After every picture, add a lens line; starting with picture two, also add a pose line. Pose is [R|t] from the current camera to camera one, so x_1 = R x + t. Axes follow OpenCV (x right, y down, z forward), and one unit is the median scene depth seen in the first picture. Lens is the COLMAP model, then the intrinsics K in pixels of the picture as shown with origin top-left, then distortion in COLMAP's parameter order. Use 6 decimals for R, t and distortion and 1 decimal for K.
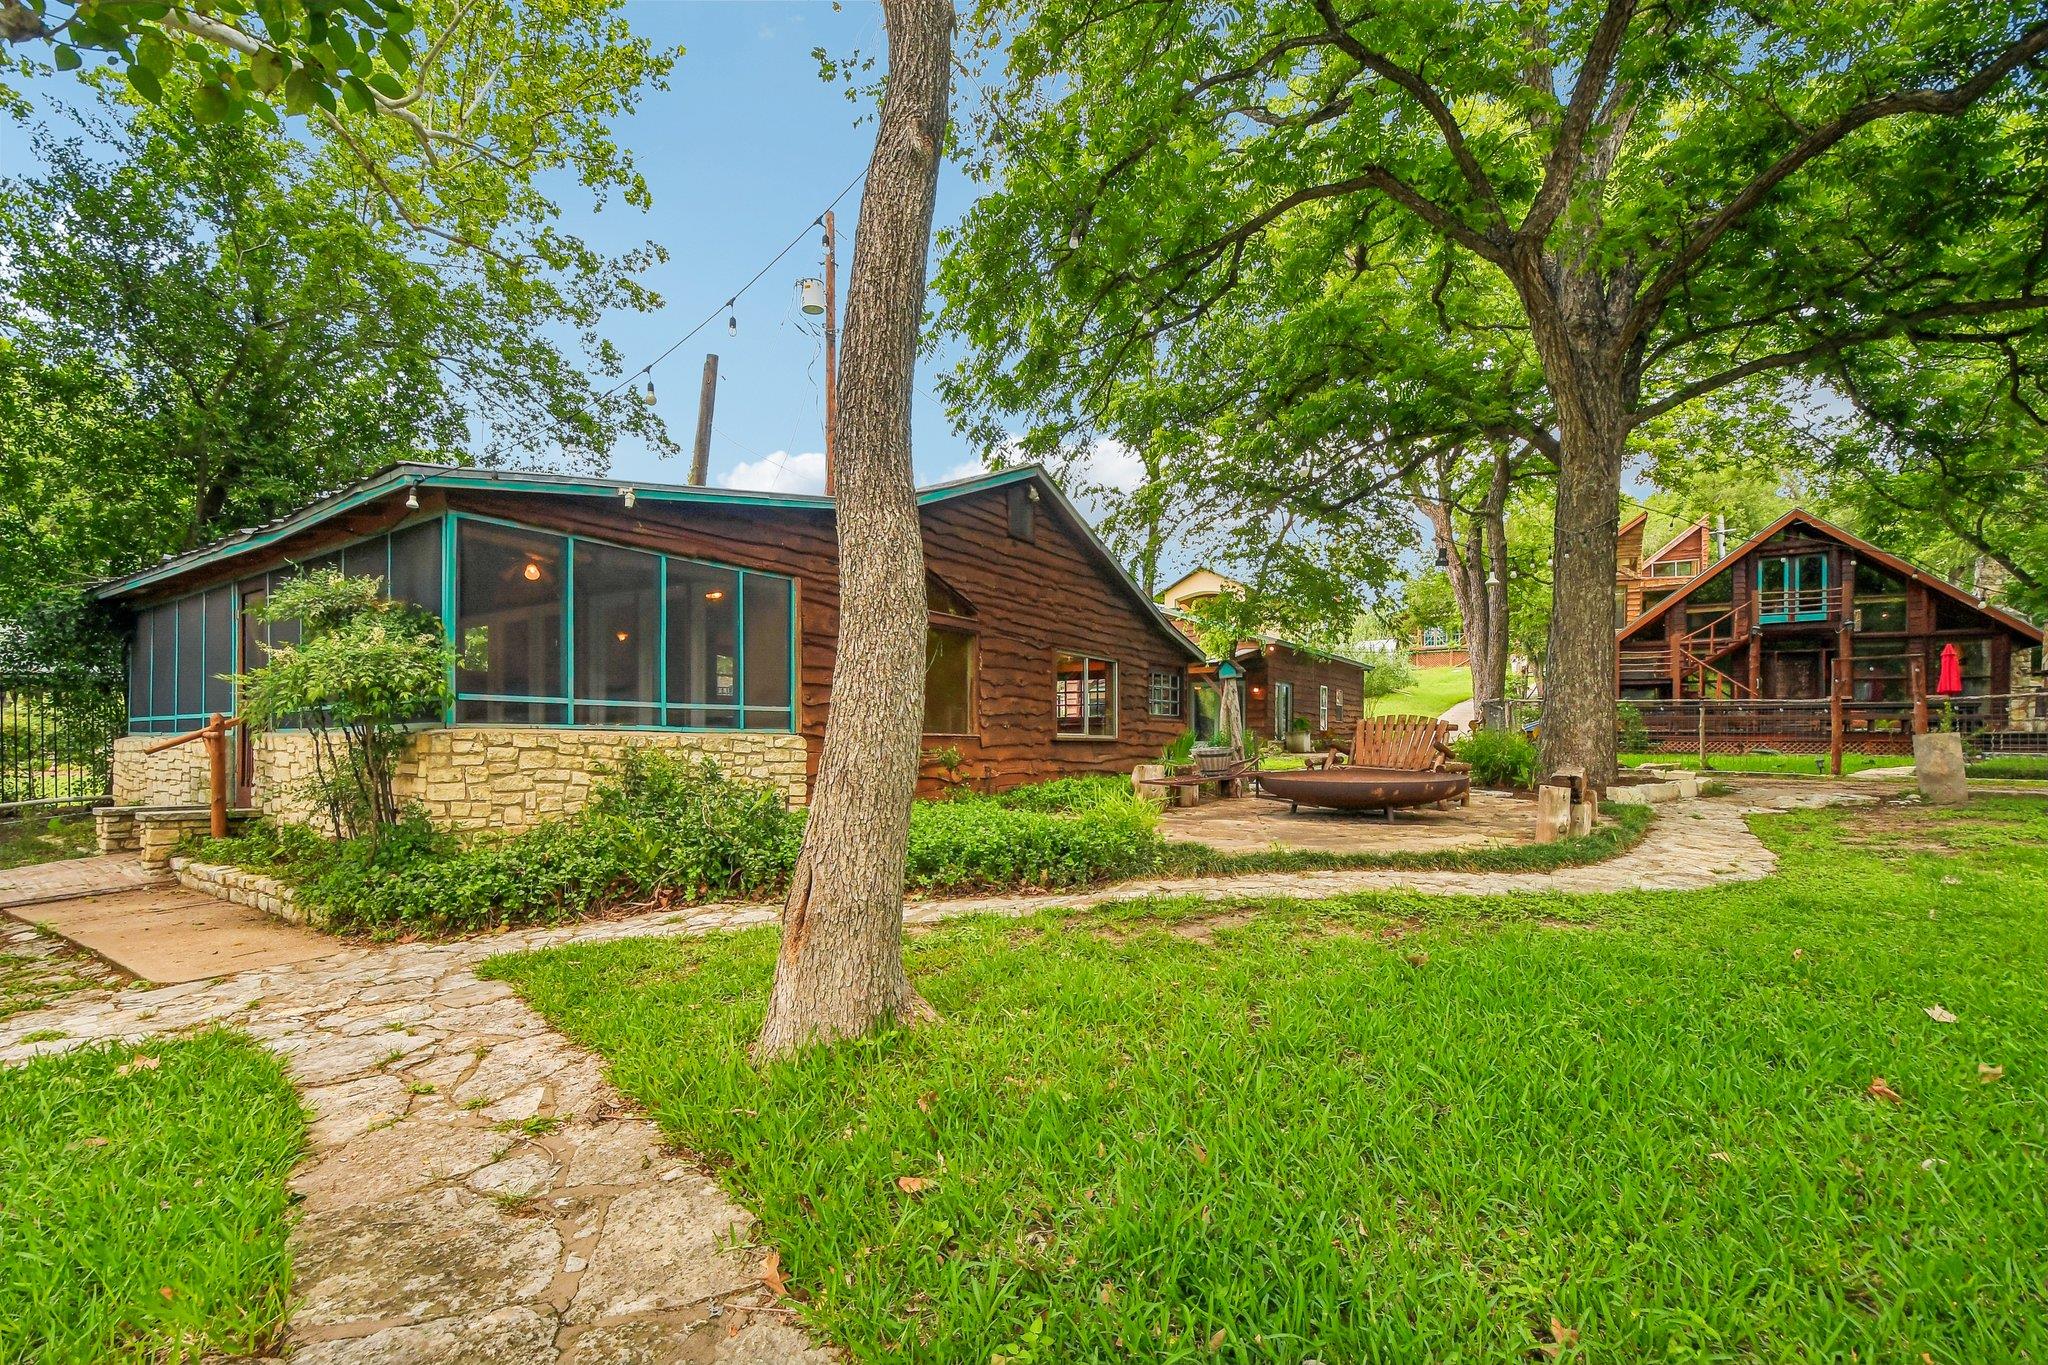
lens RADIAL K [[939.3, 0, 1019.8], [0, 939.3, 738.6], [0, 0, 1]] dist [0.001281, 0.000046]
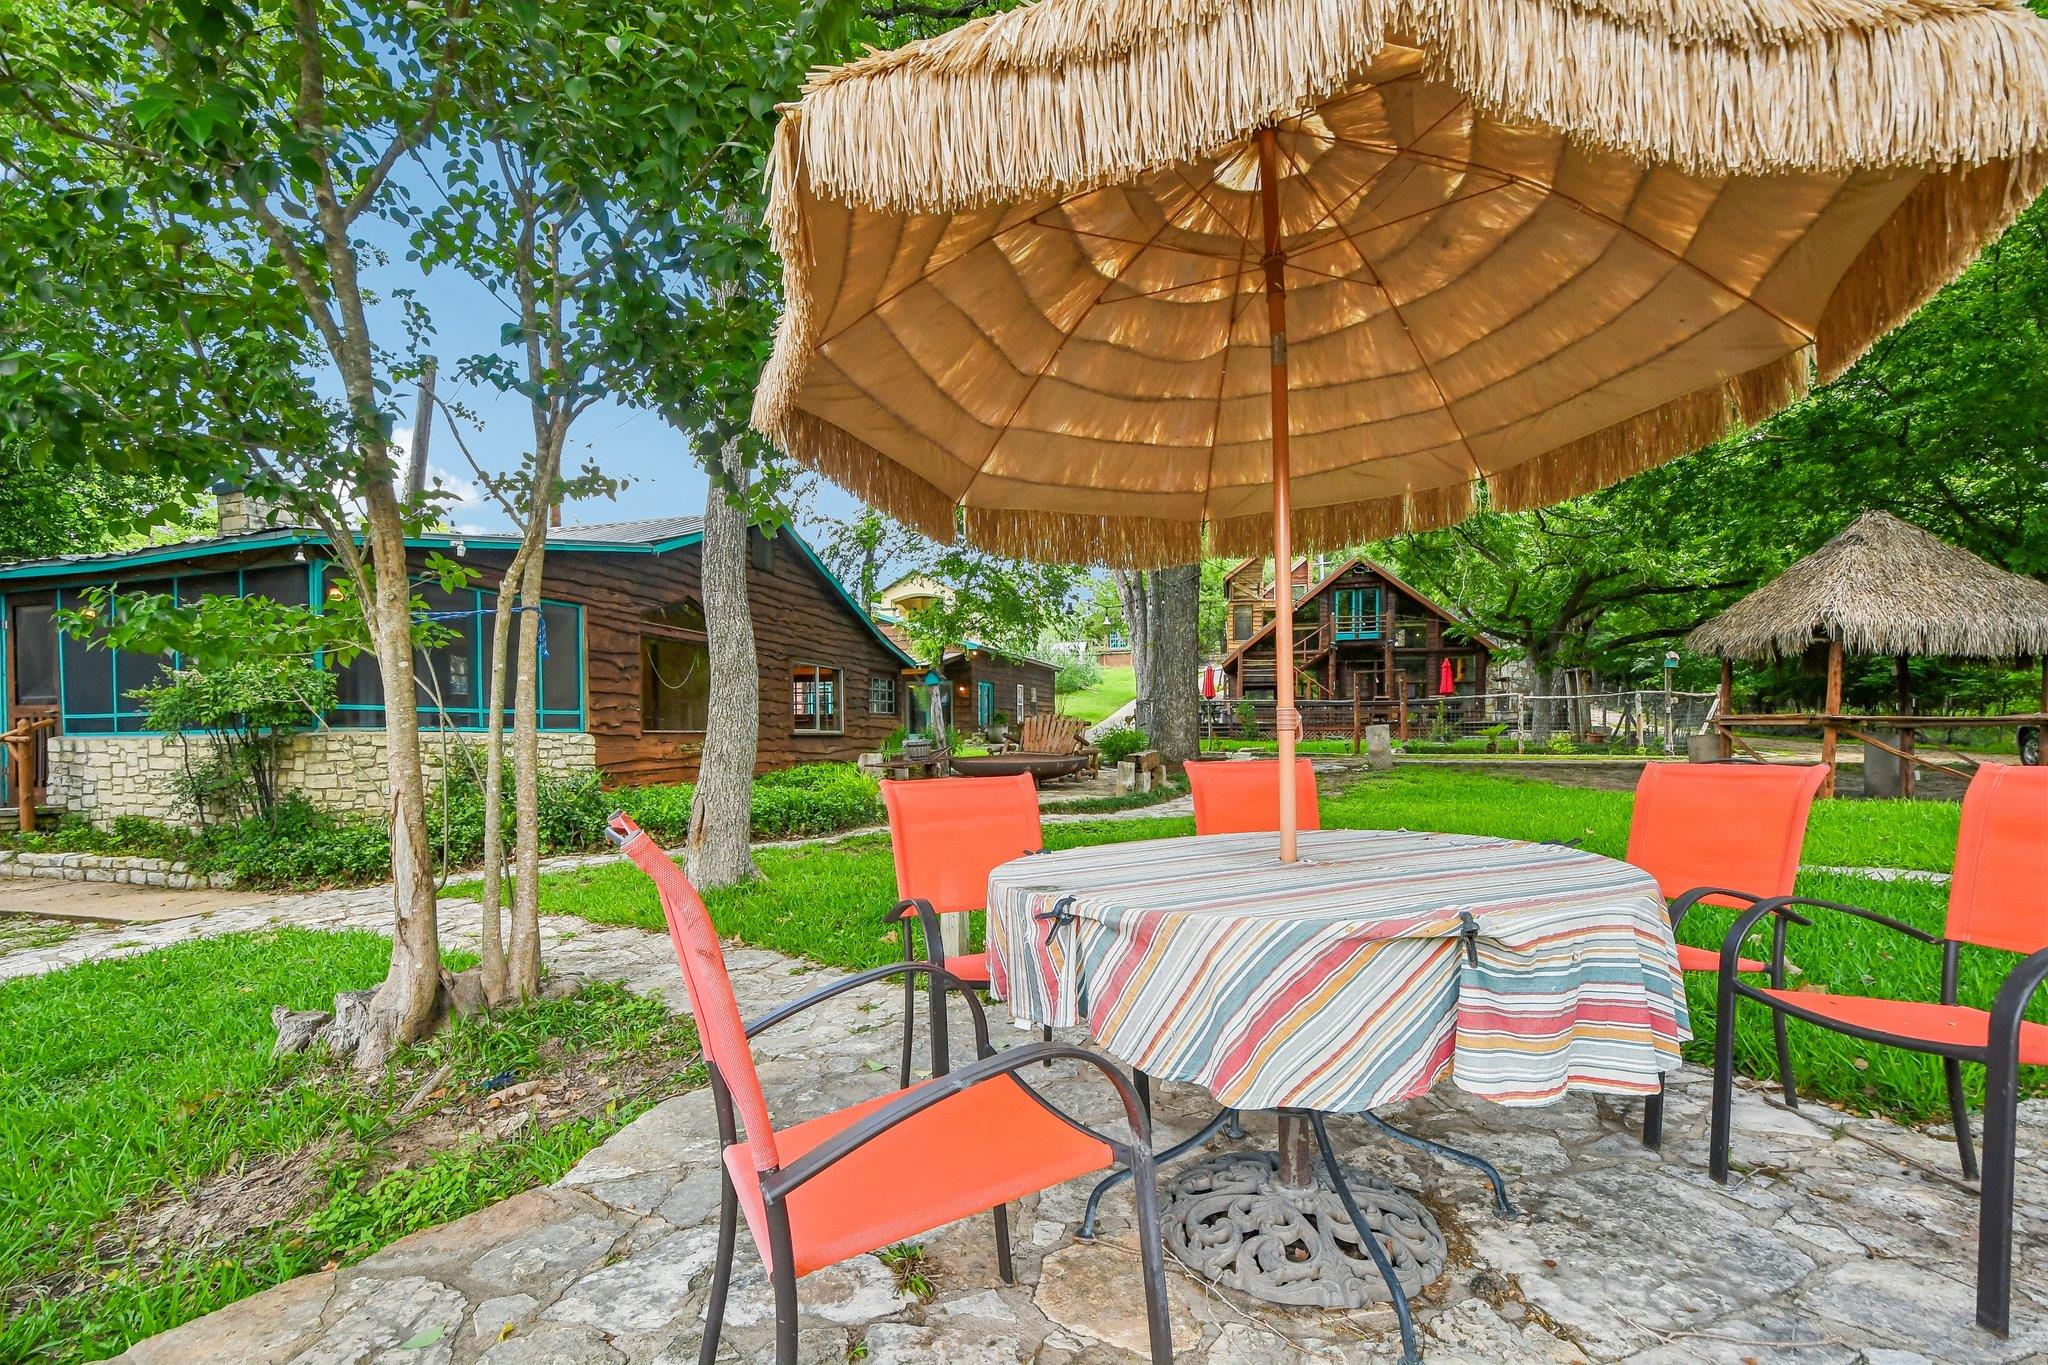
lens RADIAL K [[939.3, 0, 1019.8], [0, 939.3, 738.6], [0, 0, 1]] dist [0.001281, 0.000046]
pose [[0.955830, -0.010903, 0.293718, -0.030653], [0.008419, 0.999917, 0.009720, -0.002369], [-0.293800, -0.006818, 0.955843, -0.197679]]
